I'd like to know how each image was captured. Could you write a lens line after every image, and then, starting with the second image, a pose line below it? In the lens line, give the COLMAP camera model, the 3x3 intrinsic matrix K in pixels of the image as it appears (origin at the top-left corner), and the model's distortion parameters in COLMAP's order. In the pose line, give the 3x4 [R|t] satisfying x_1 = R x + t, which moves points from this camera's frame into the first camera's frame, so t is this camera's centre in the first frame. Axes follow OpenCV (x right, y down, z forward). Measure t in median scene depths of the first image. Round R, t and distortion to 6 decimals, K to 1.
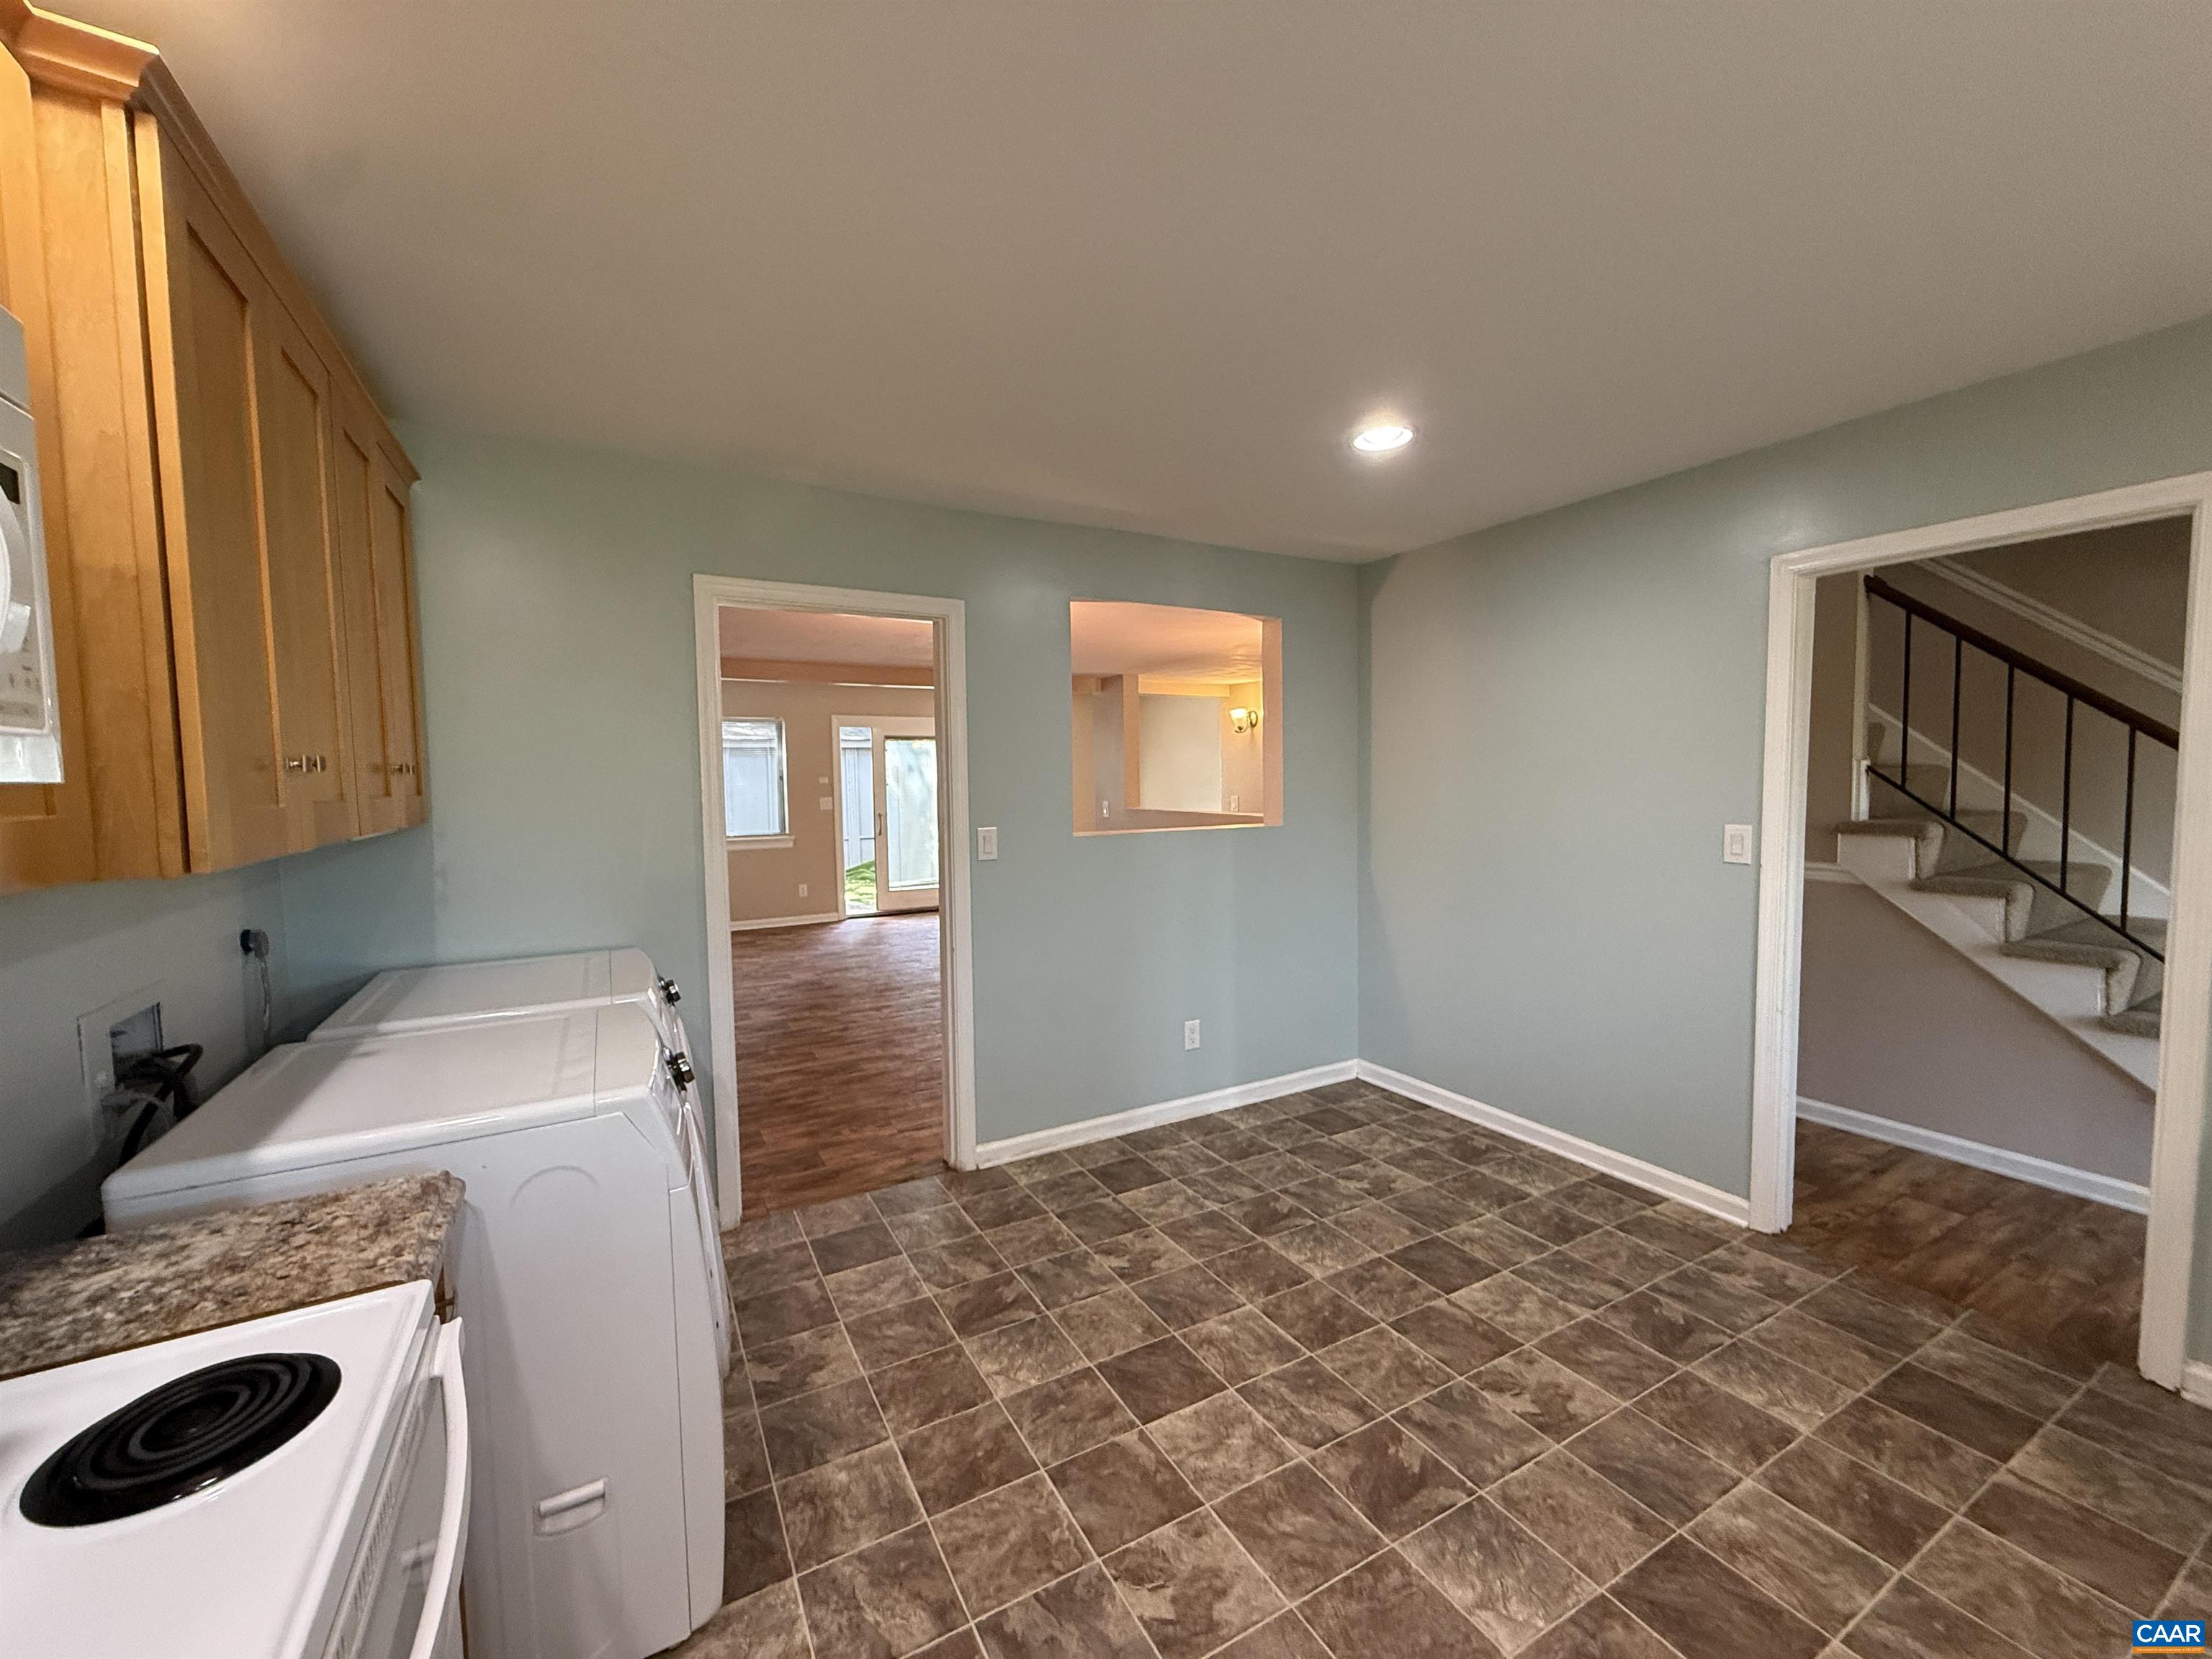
lens RADIAL K [[884.1, 0, 1103.1], [0, 884.1, 821.5], [0, 0, 1]] dist [-0.001449, 0.000722]
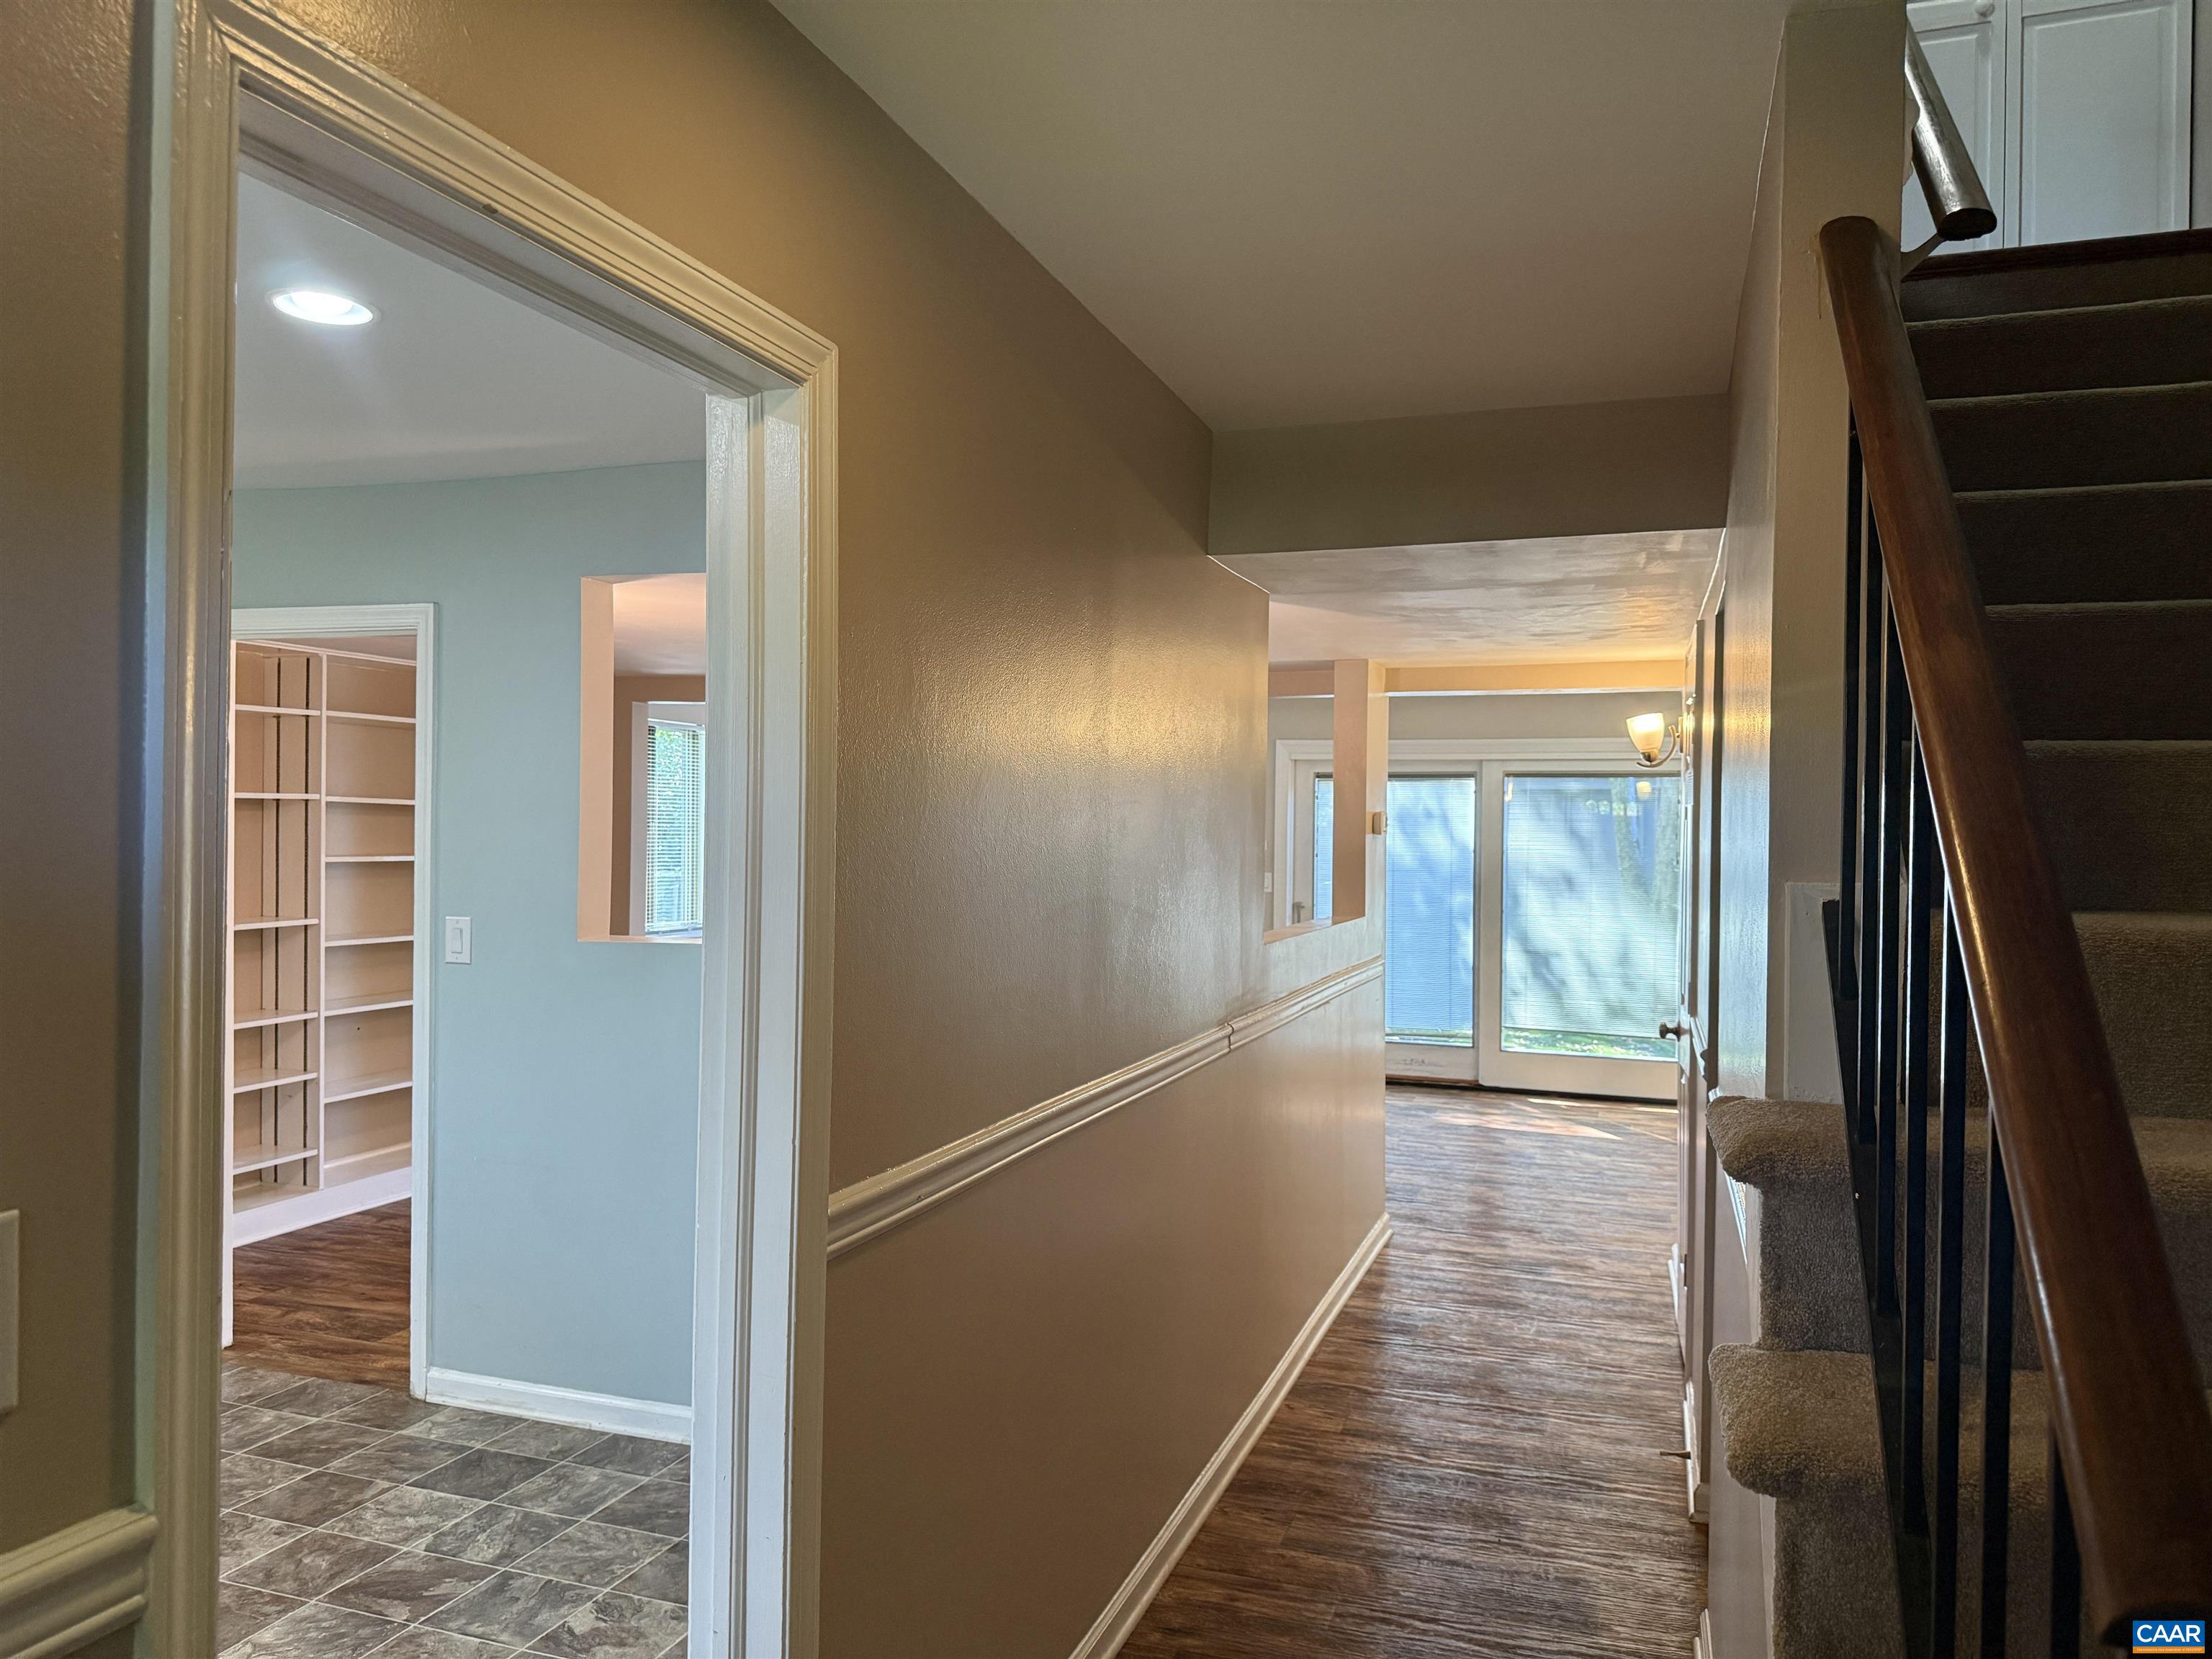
lens RADIAL K [[1561.1, 0, 1104.3], [0, 1561.1, 845.8], [0, 0, 1]] dist [0.040201, -0.044823]
pose [[0.662909, 0.031730, -0.748028, 1.840235], [-0.064734, 0.997789, -0.015043, -0.103126], [0.745897, 0.058395, 0.663497, 0.876954]]
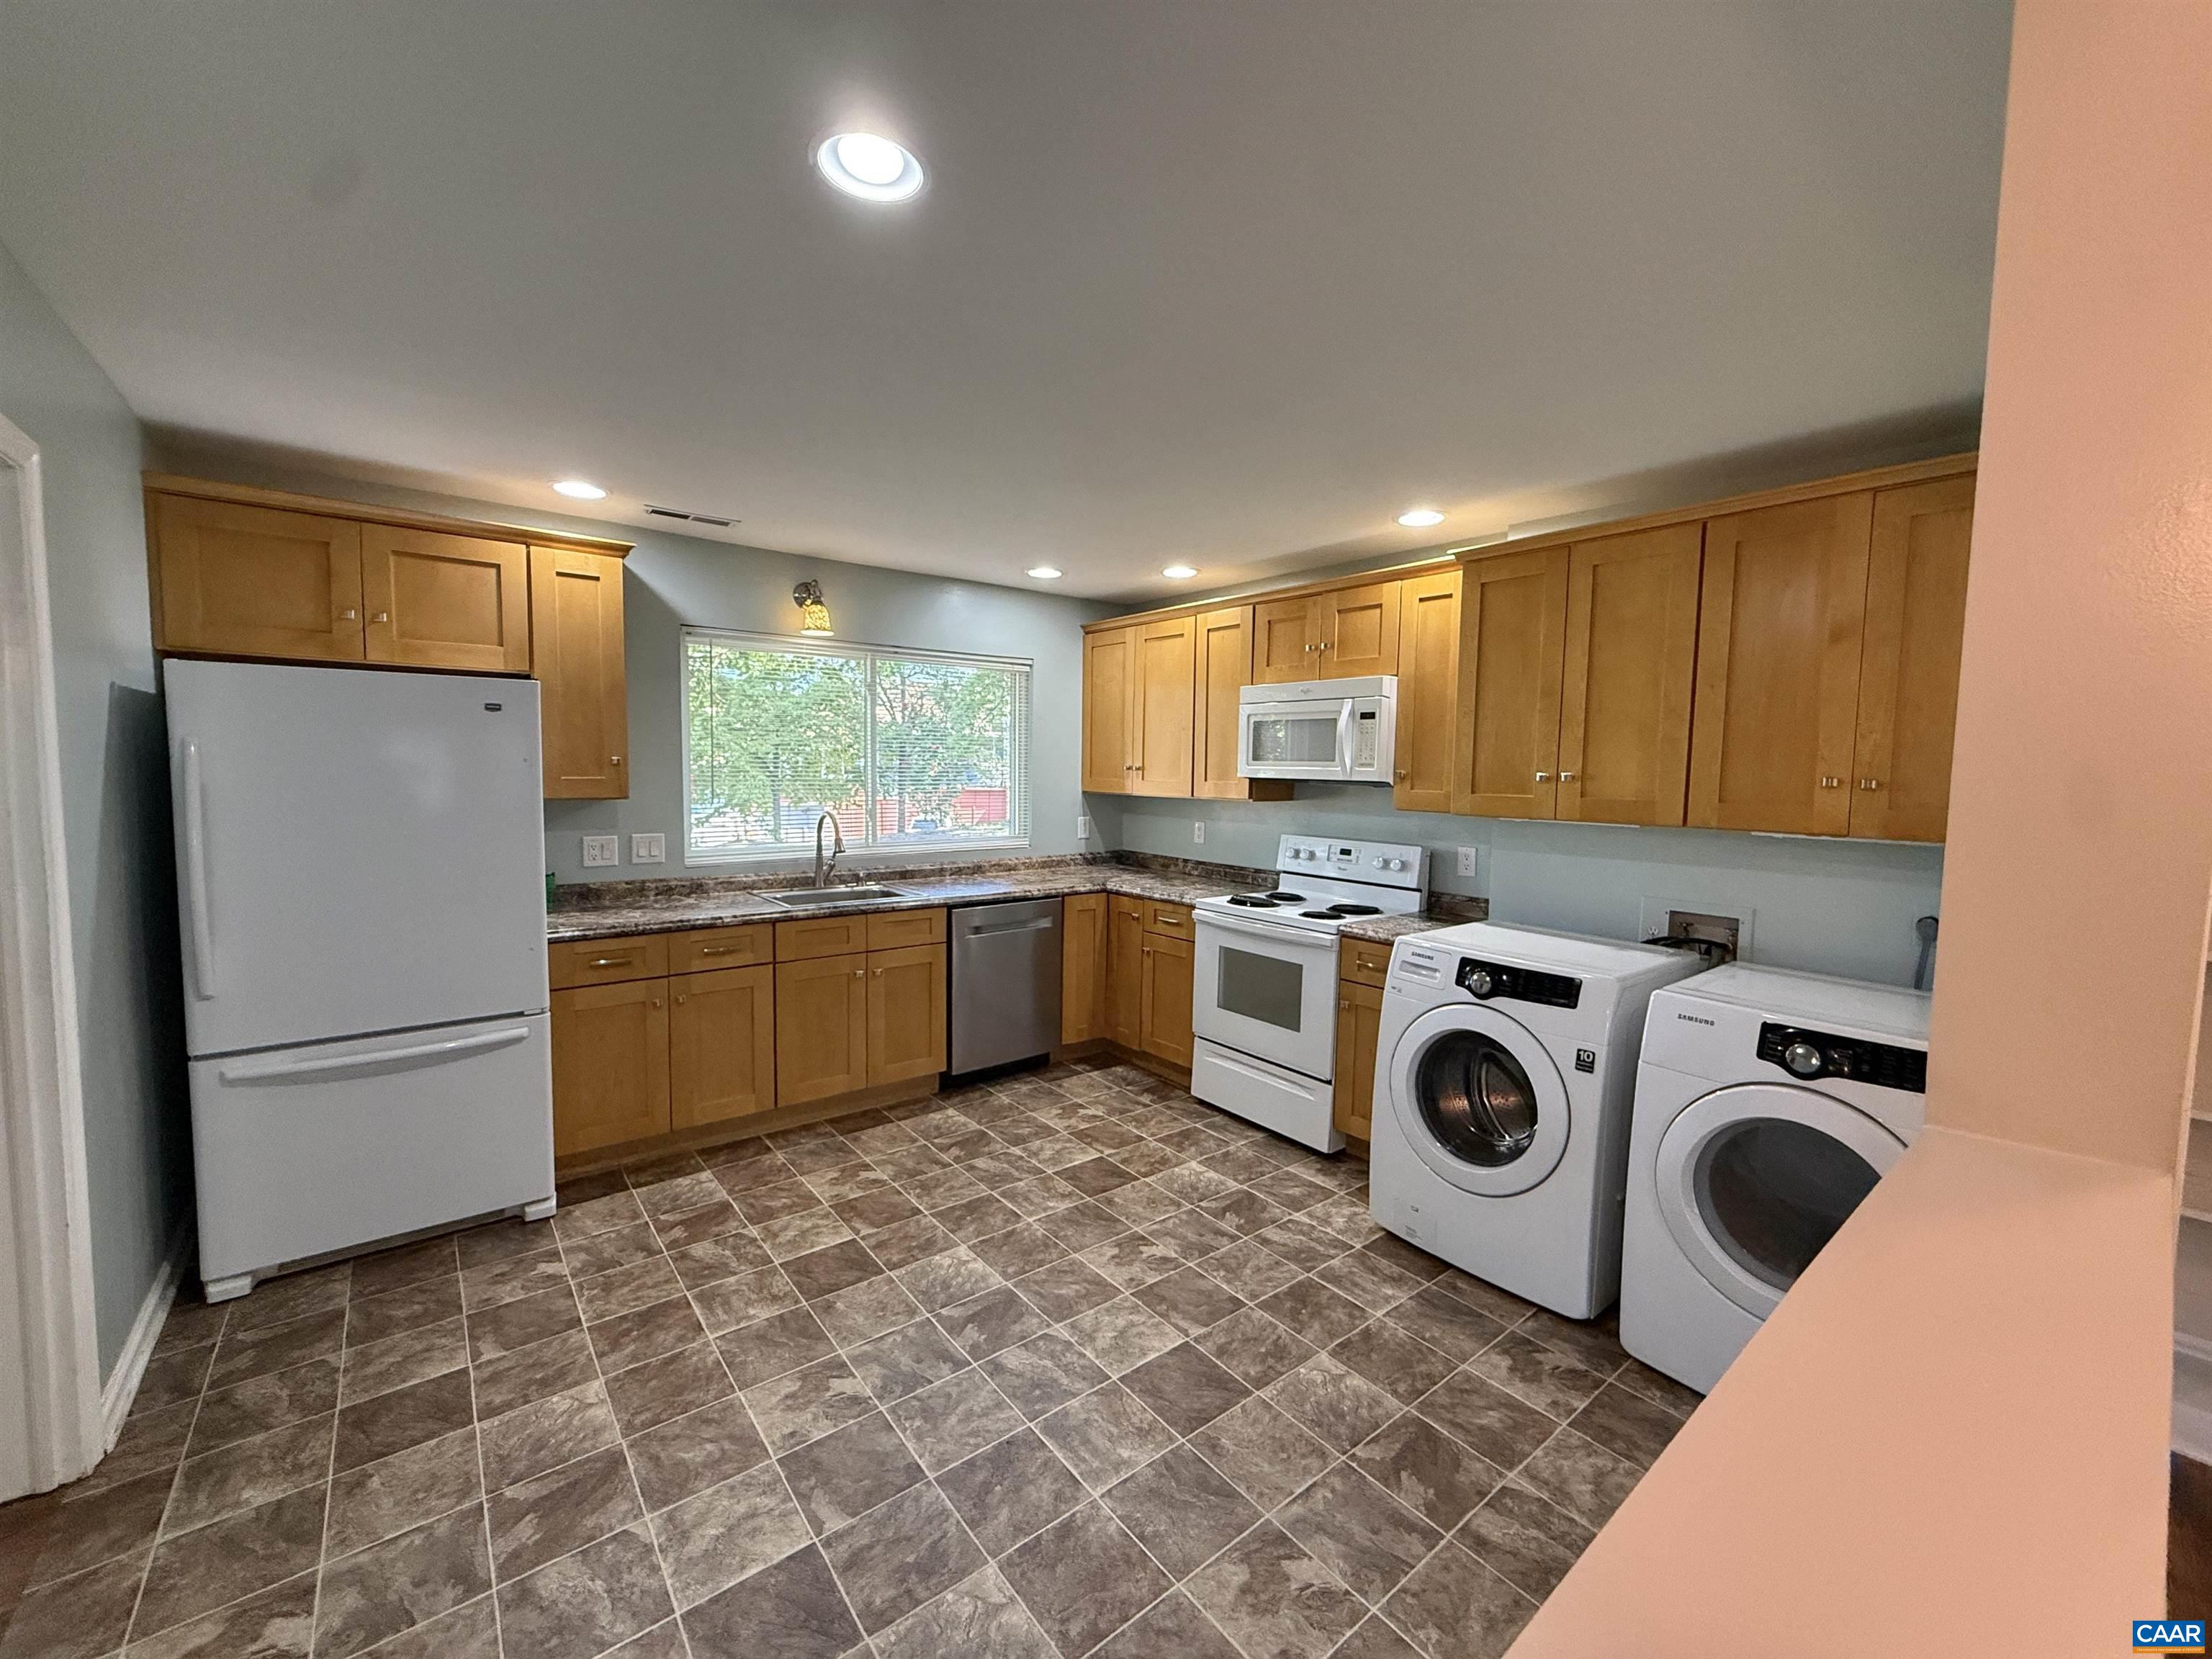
lens RADIAL K [[884.1, 0, 1102.1], [0, 884.1, 825.3], [0, 0, 1]] dist [-0.001449, 0.000722]
pose [[-0.986827, 0.007072, -0.161624, 0.330290], [-0.013274, 0.992136, 0.124459, -0.133848], [0.161234, 0.124965, -0.978973, 1.976213]]
